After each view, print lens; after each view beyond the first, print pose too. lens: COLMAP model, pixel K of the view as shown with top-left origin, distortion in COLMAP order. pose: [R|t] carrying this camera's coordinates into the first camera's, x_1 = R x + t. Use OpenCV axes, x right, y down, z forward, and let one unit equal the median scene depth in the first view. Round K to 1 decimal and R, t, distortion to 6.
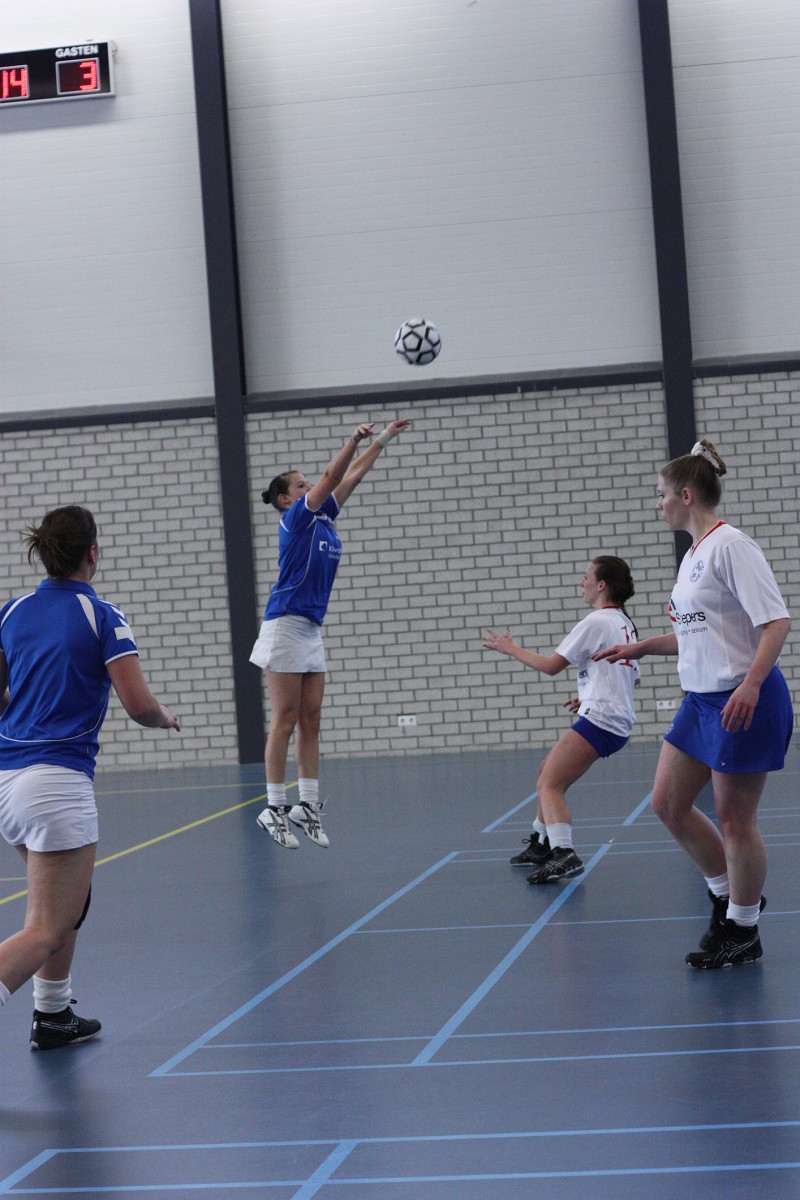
lens RADIAL K [[2882.7, 0, 425.3], [0, 2882.7, 599.6], [0, 0, 1]] dist [-0.093132, 0.000000]
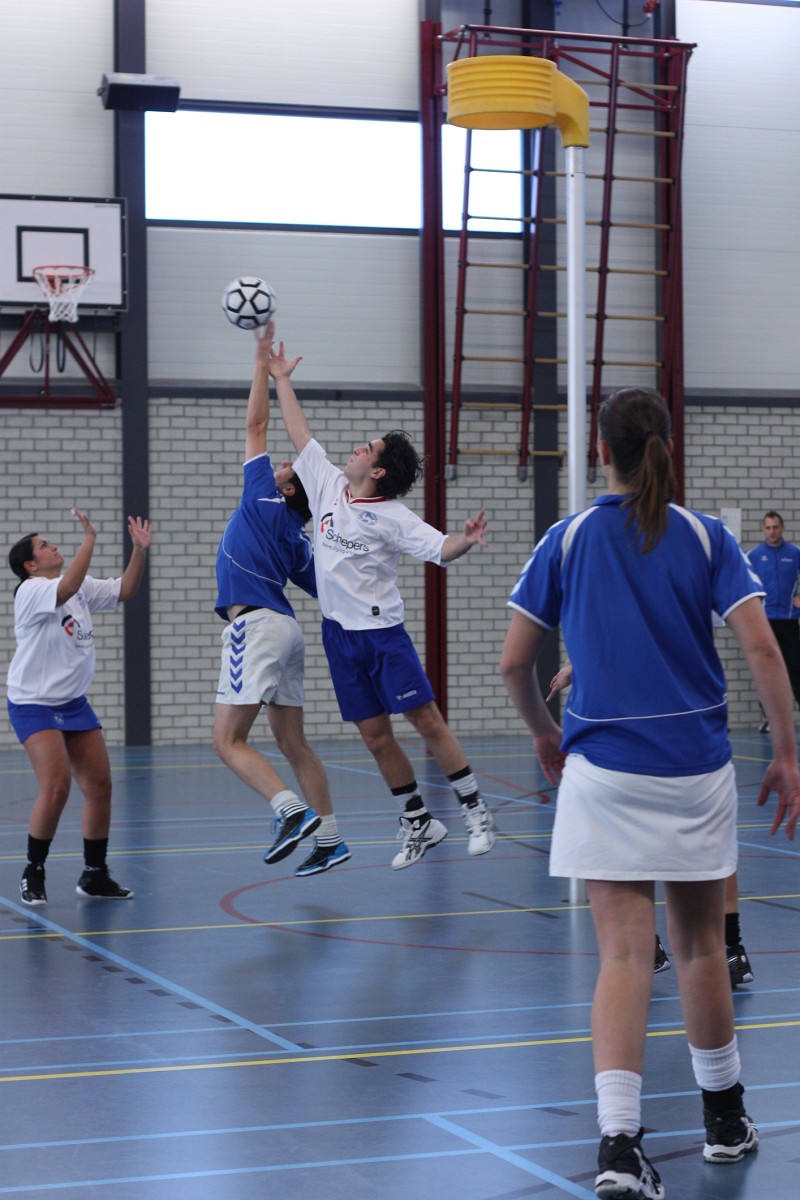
lens RADIAL K [[2882.7, 0, 429.5], [0, 2882.7, 650.7], [0, 0, 1]] dist [-0.093132, 0.000000]
pose [[0.862157, 0.046576, 0.504495, -0.467262], [-0.046737, 0.998831, -0.012341, 0.030649], [-0.504480, -0.012939, 0.863326, 0.077530]]
